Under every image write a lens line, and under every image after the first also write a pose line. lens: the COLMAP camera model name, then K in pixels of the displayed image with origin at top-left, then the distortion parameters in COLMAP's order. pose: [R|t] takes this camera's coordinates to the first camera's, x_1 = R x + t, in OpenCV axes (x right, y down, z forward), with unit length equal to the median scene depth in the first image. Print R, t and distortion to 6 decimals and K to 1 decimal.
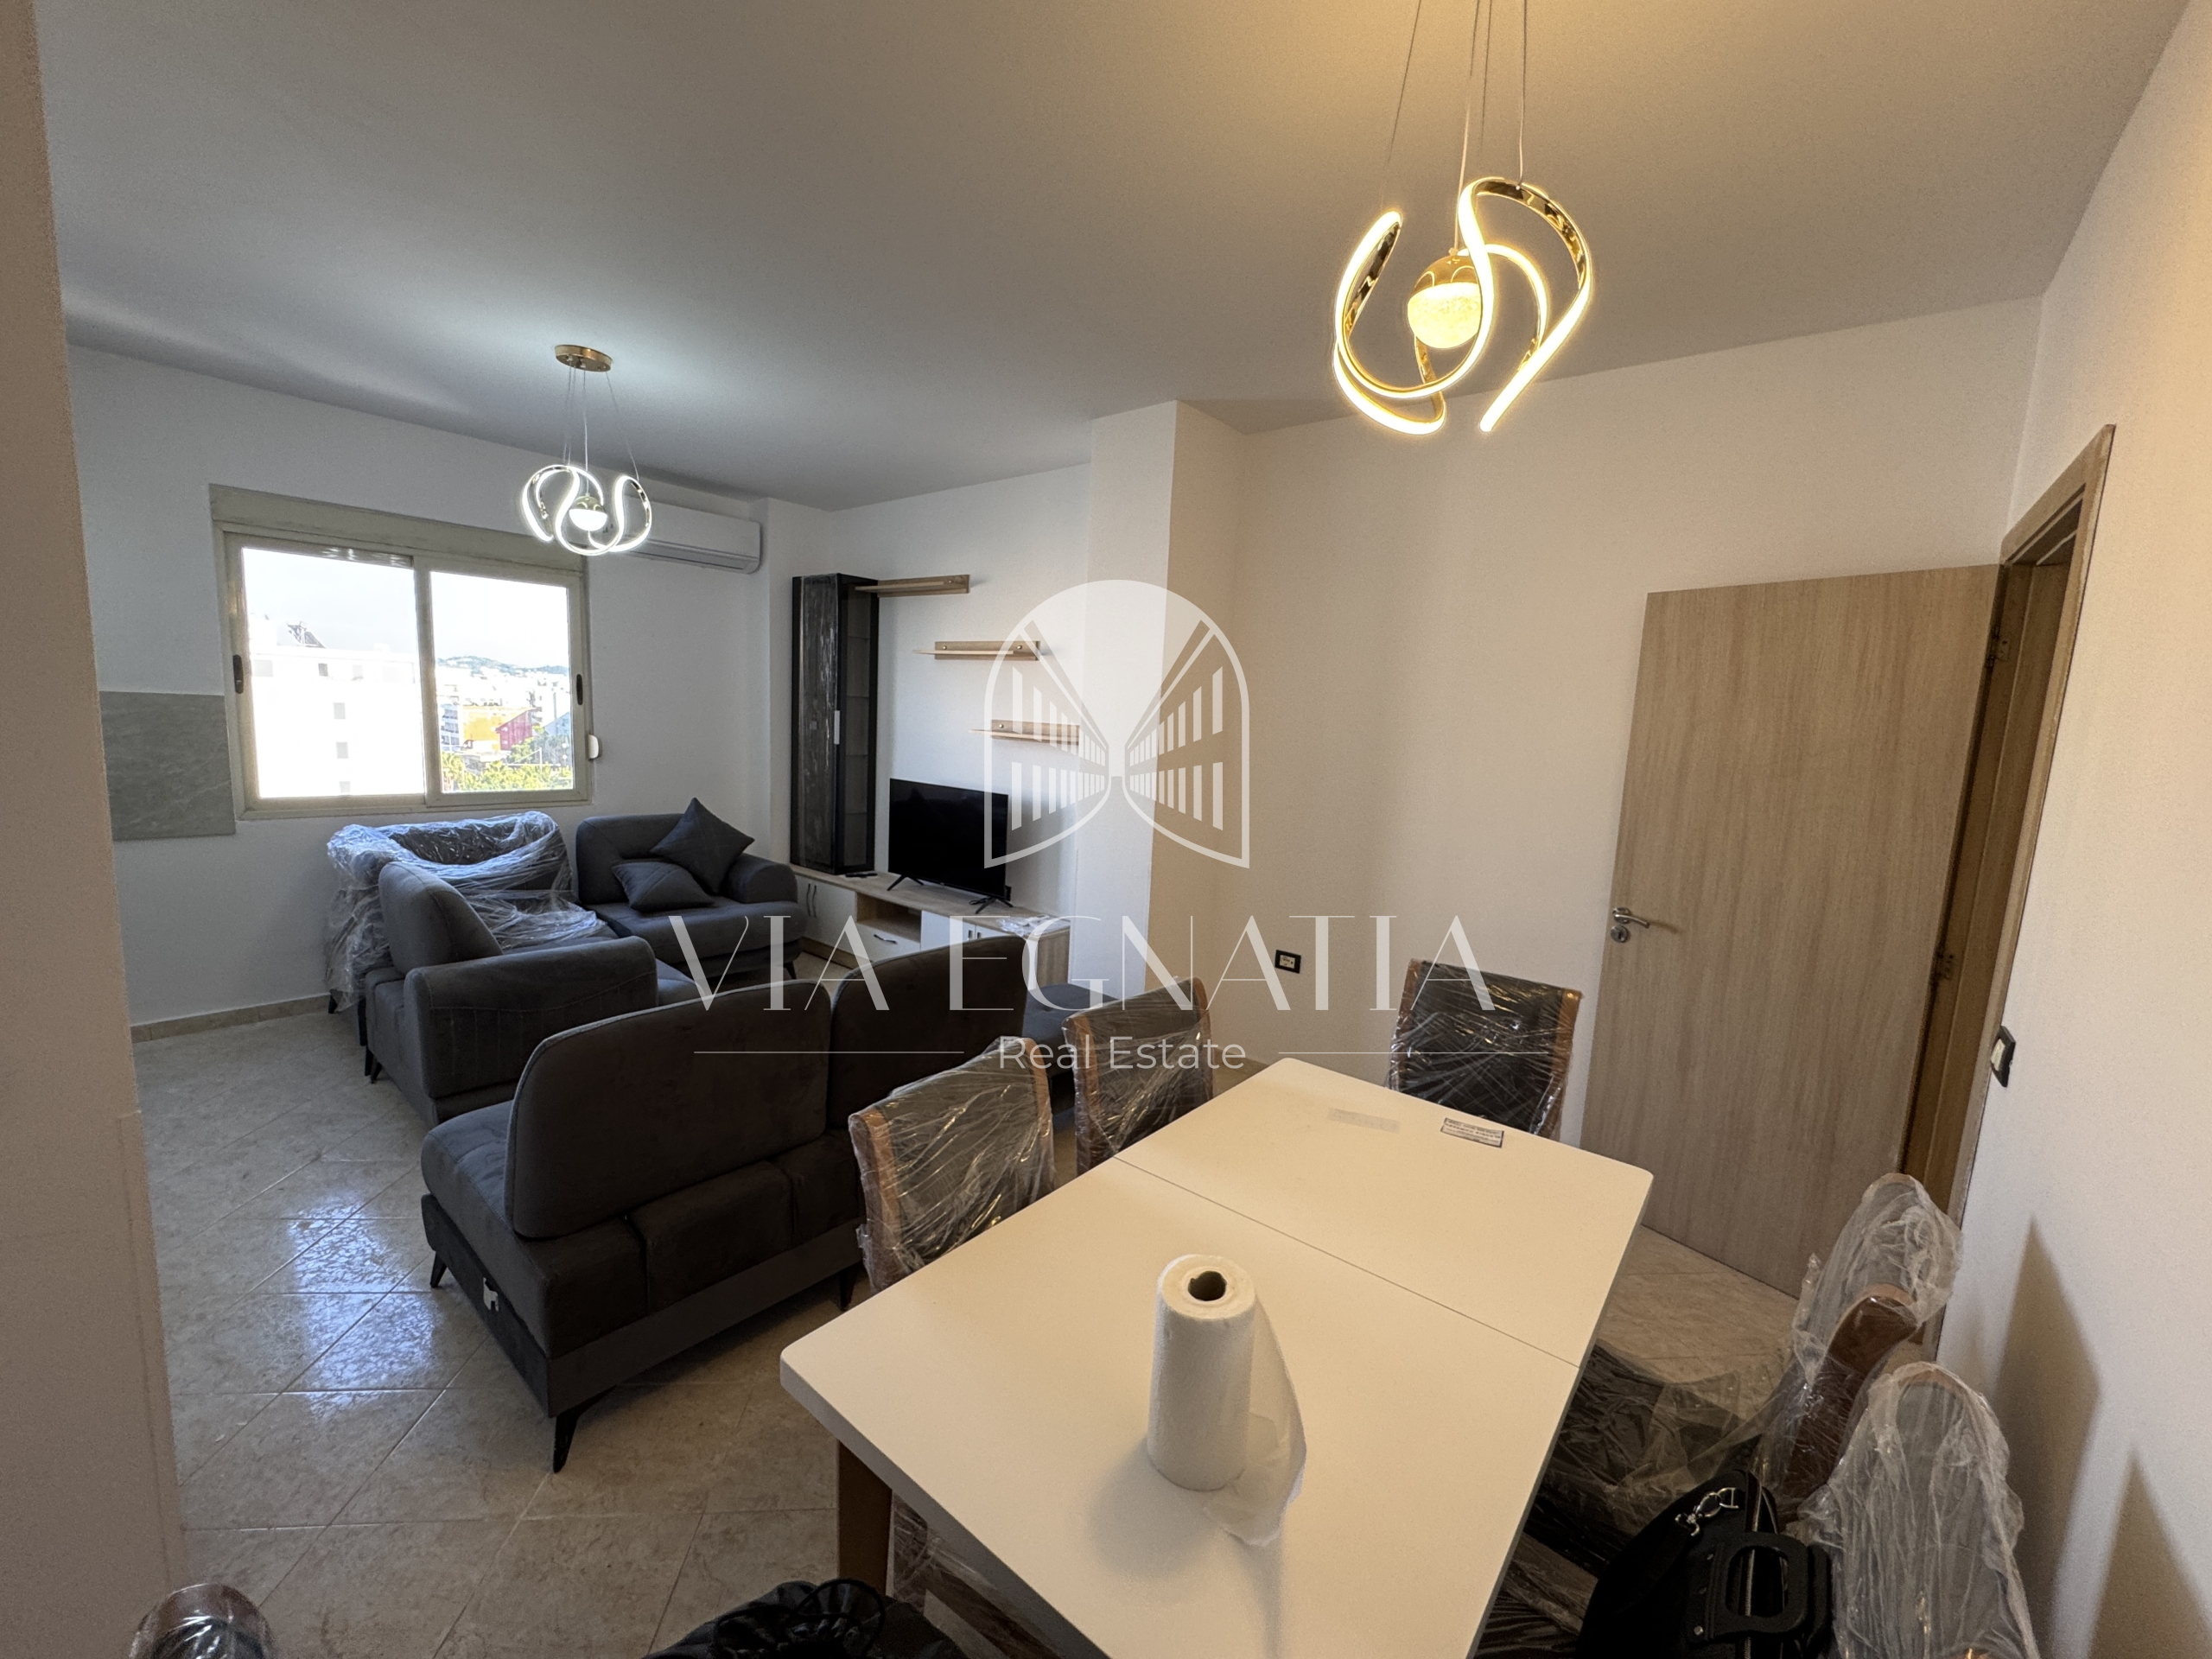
lens RADIAL K [[883.1, 0, 1109.9], [0, 883.1, 827.5], [0, 0, 1]] dist [-0.002748, 0.000565]
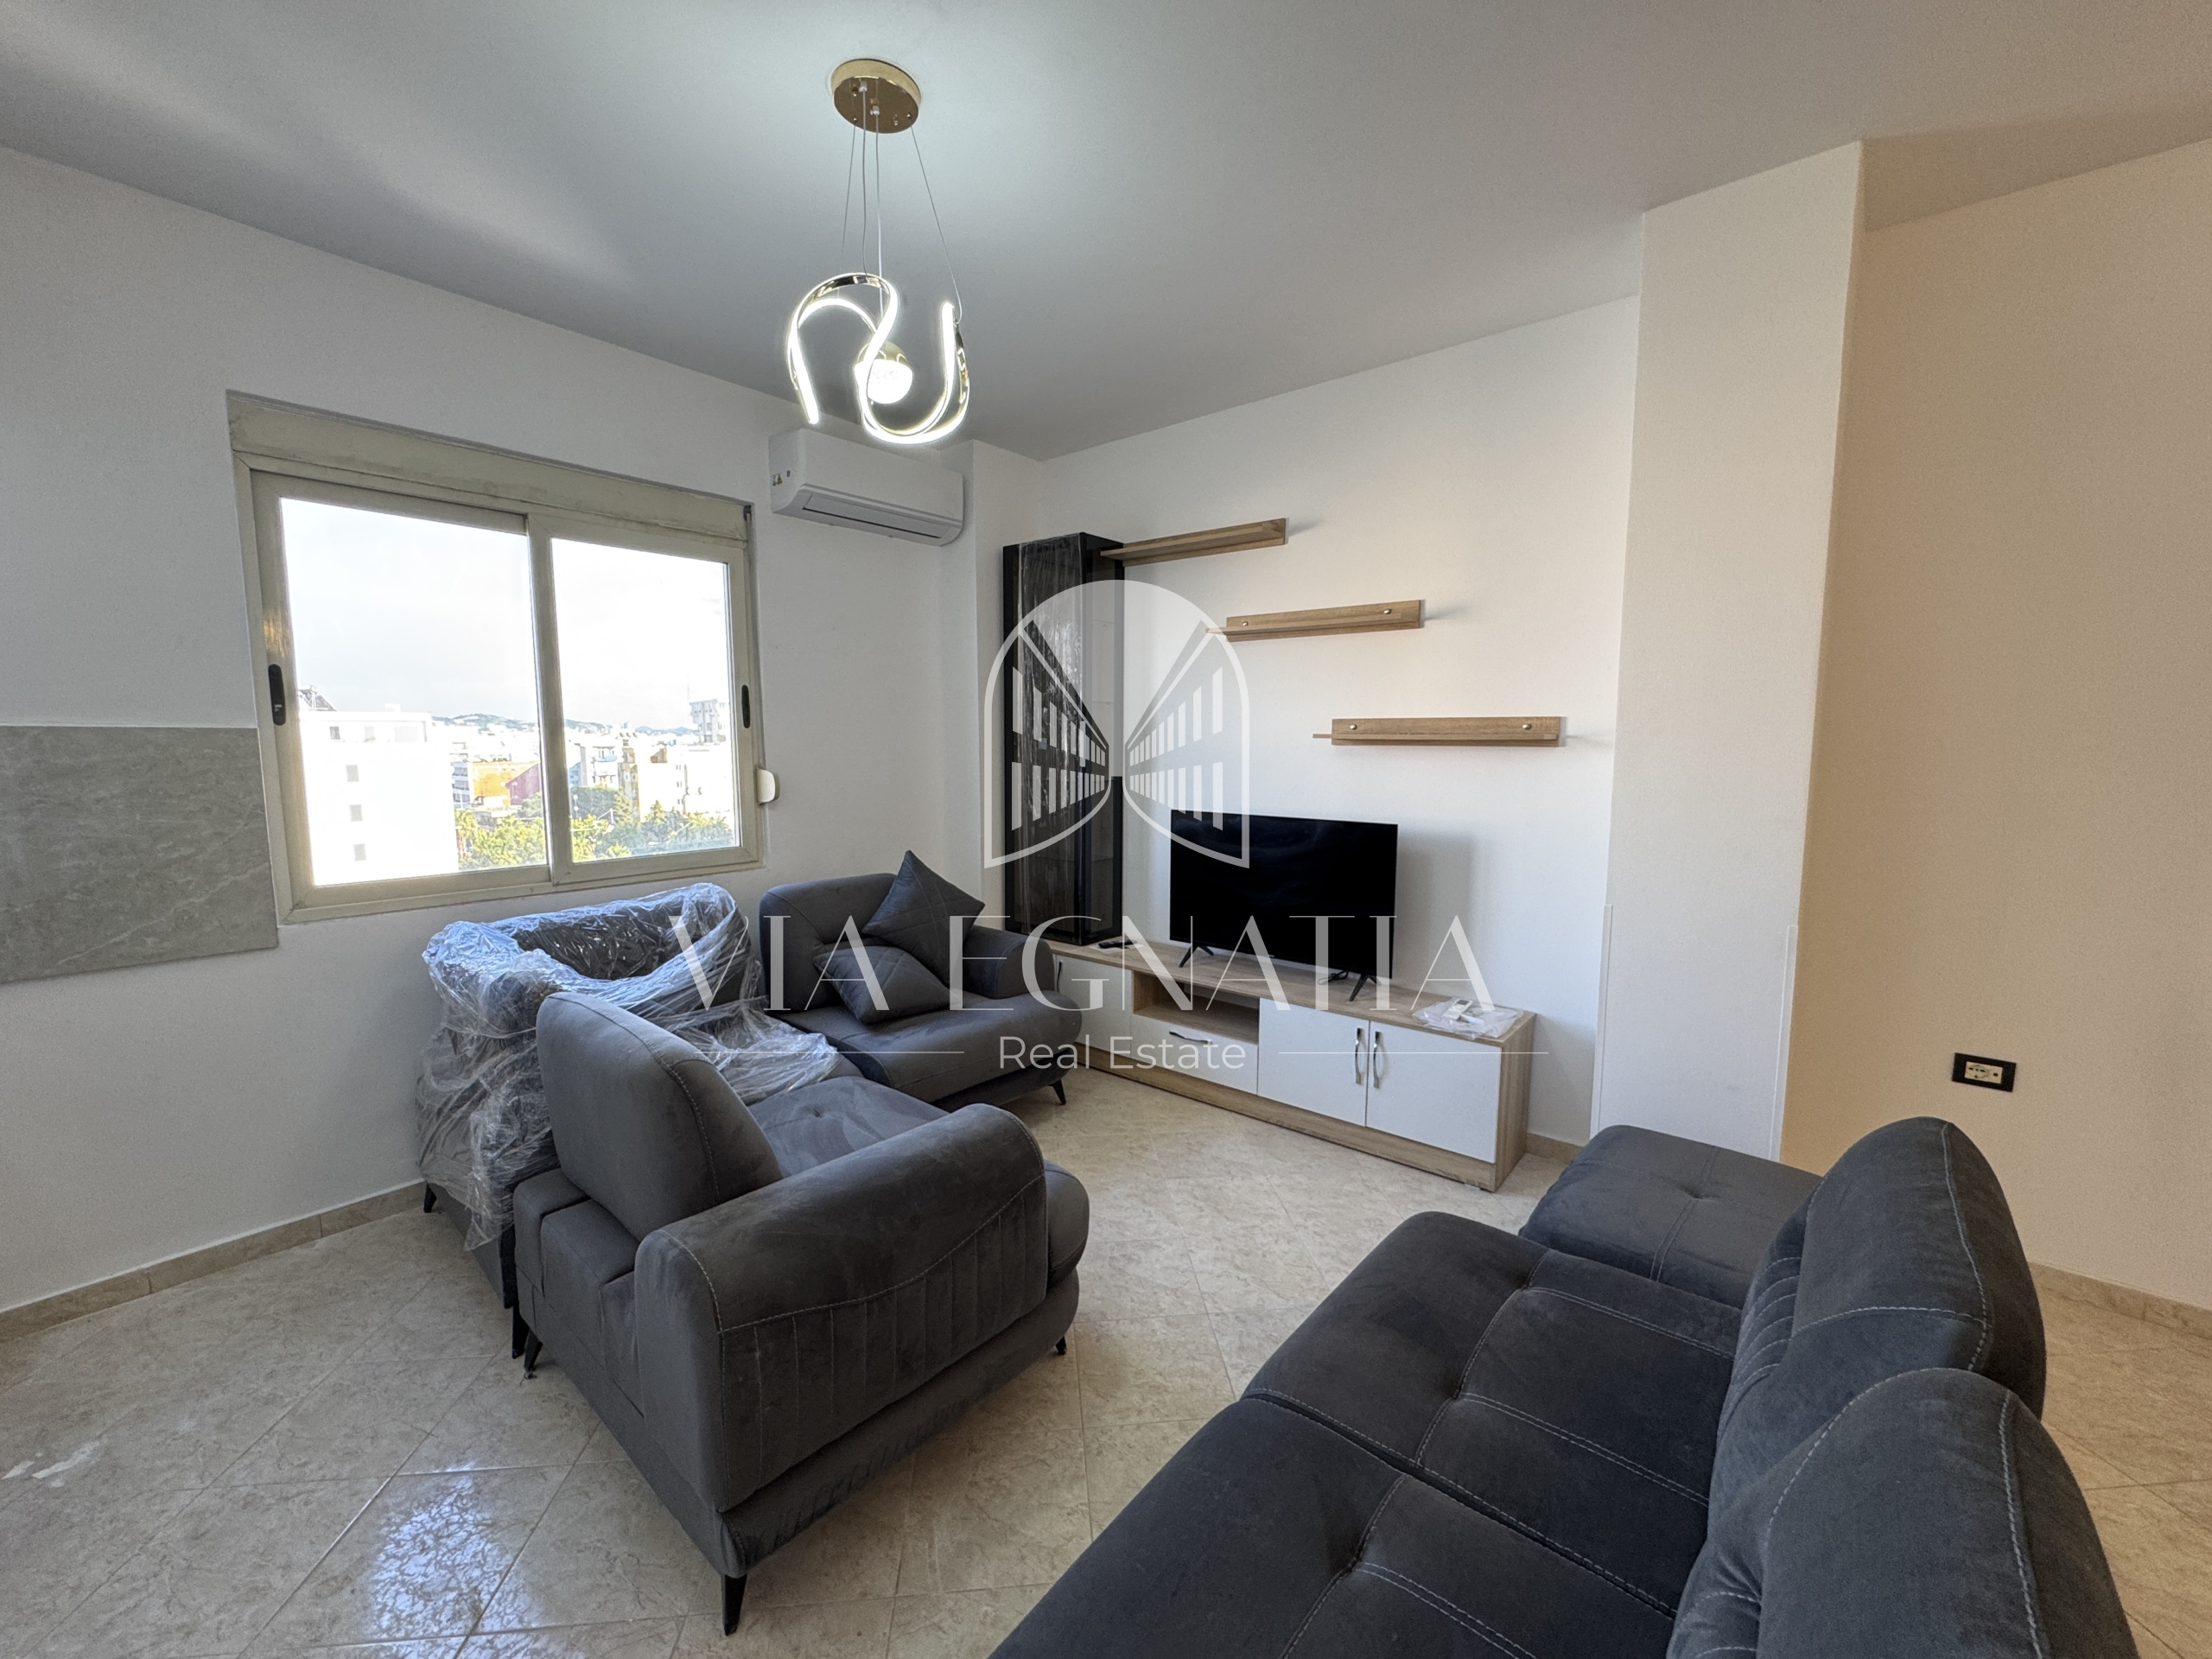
lens RADIAL K [[883.1, 0, 1109.3], [0, 883.1, 826.4], [0, 0, 1]] dist [-0.002748, 0.000565]
pose [[0.998737, -0.049673, -0.007534, -0.353332], [0.049431, 0.998343, -0.029467, -0.028126], [0.008986, 0.029057, 0.999537, 0.337537]]
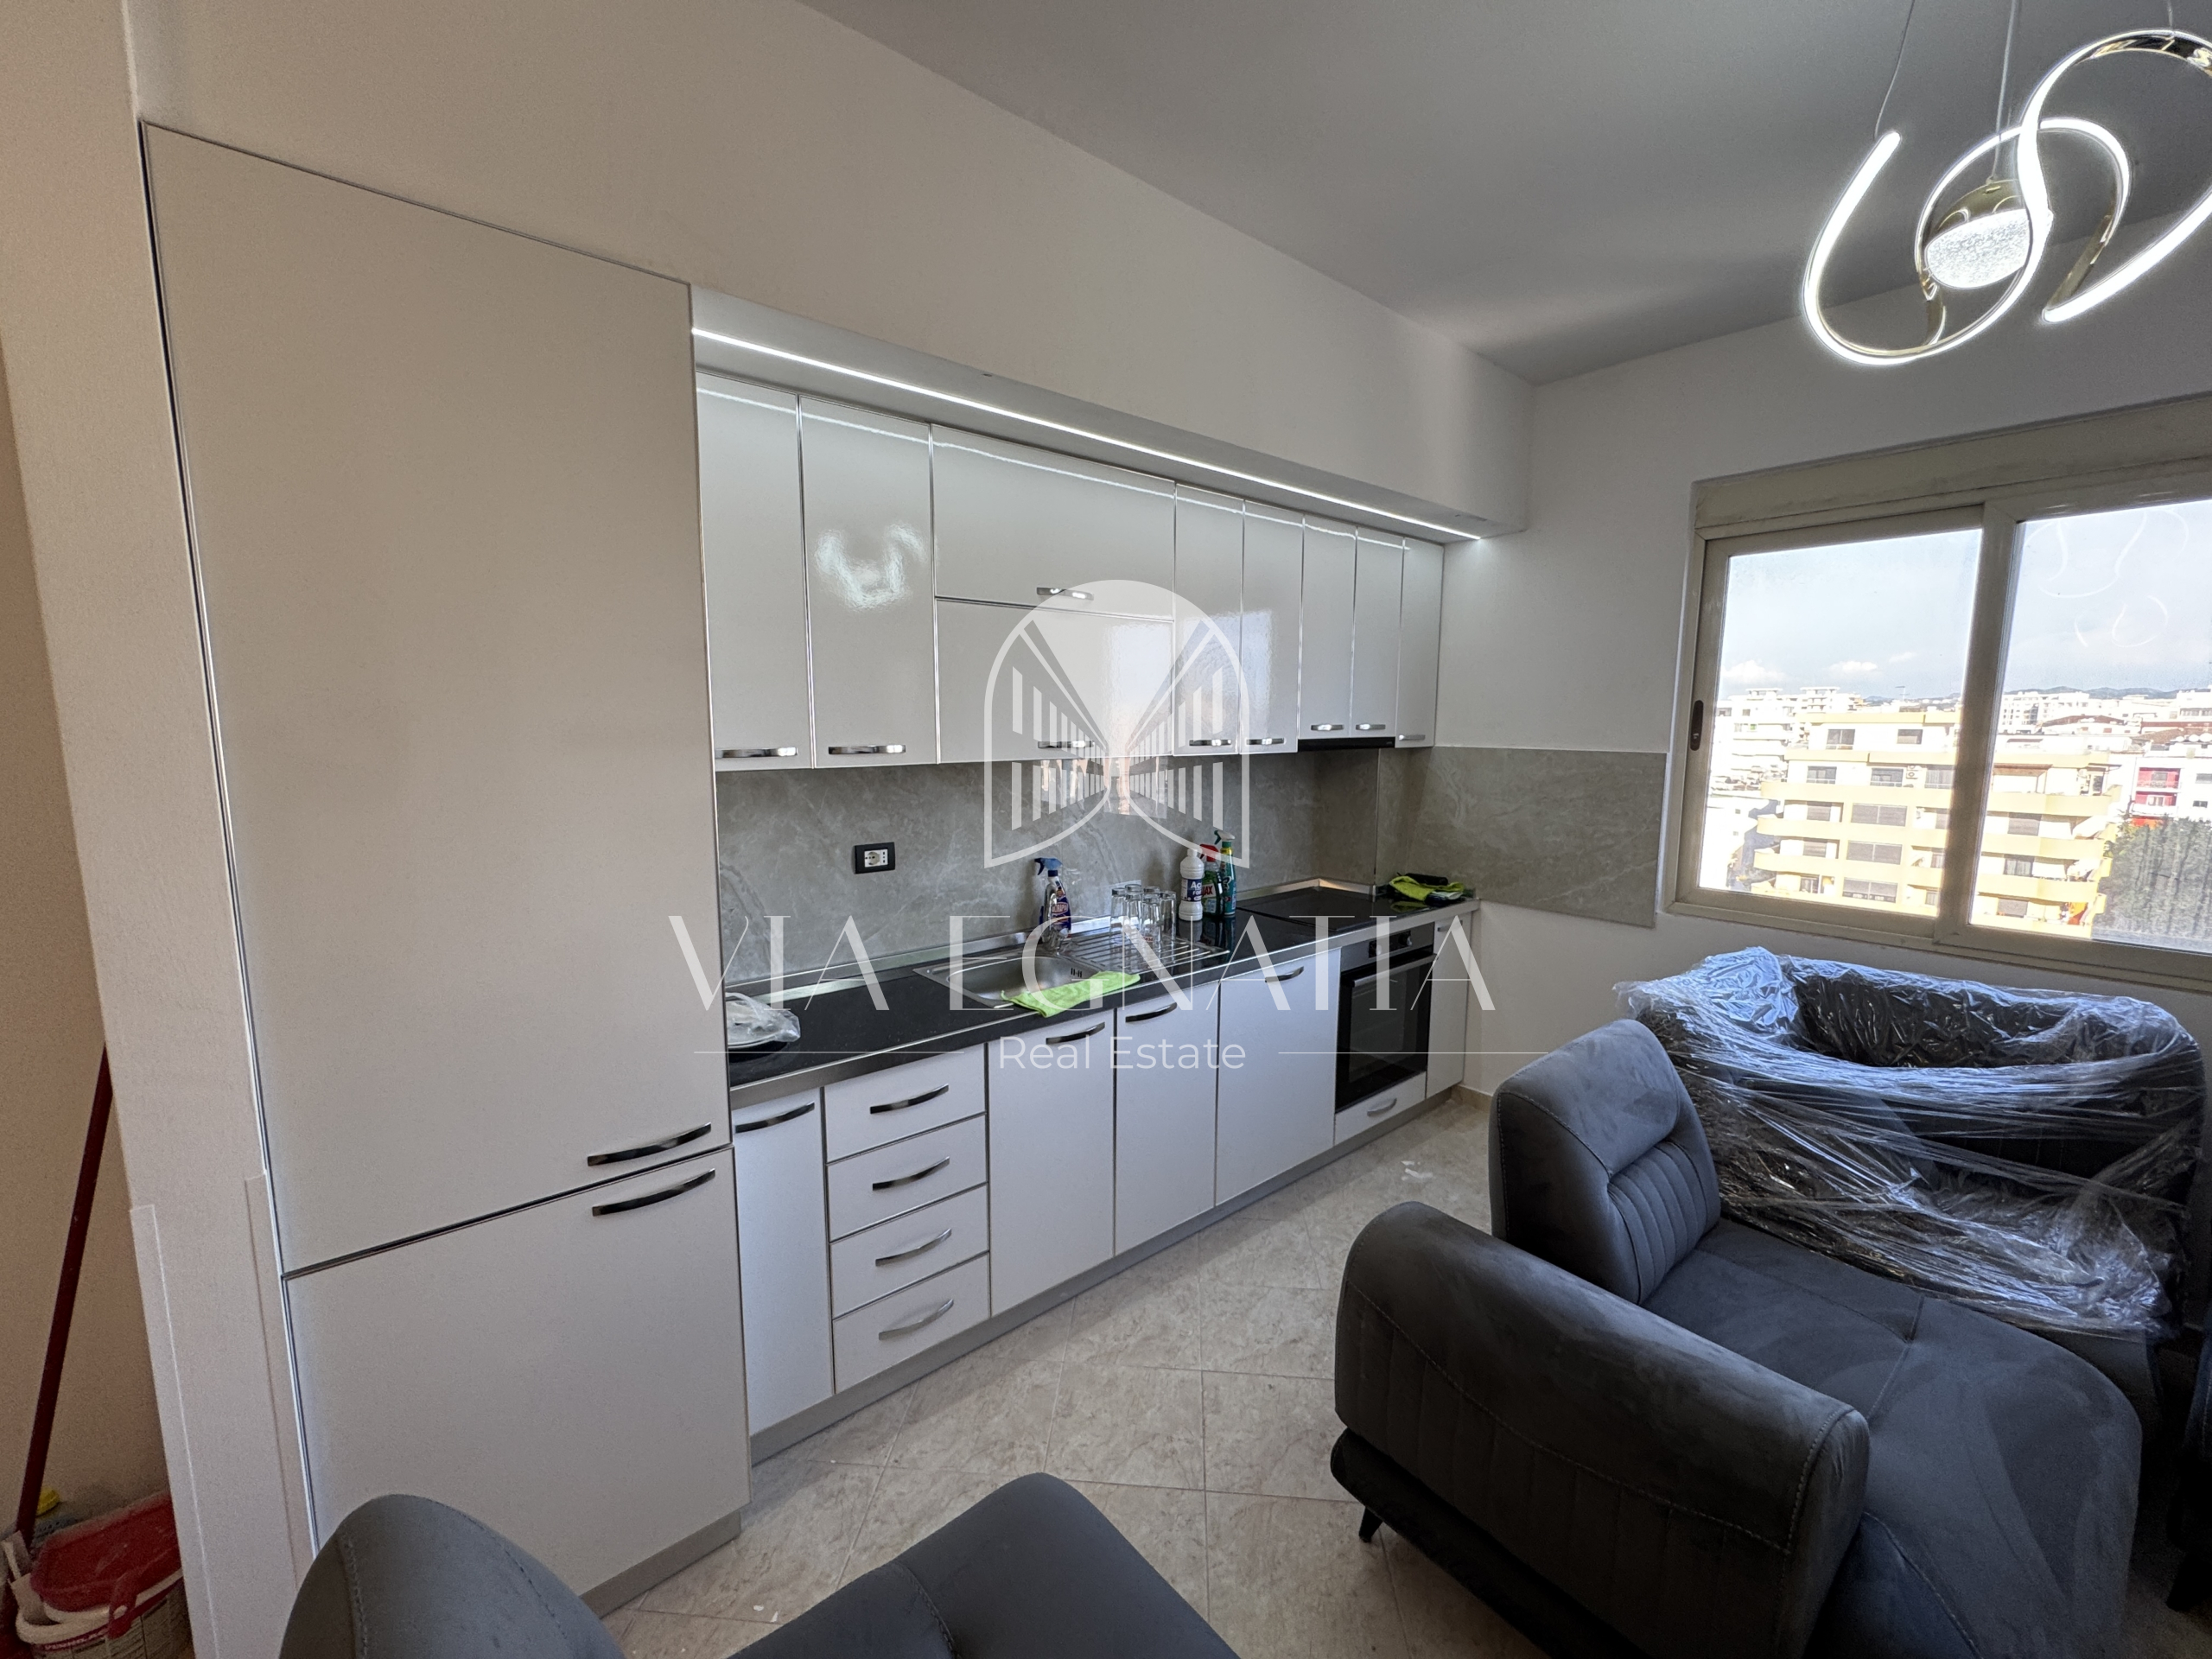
lens RADIAL K [[883.1, 0, 1115.0], [0, 883.1, 829.8], [0, 0, 1]] dist [-0.002748, 0.000565]
pose [[-0.175522, 0.068285, -0.982105, -0.127744], [-0.140590, 0.985628, 0.093656, -0.077251], [0.974385, 0.154513, -0.163399, 0.586004]]
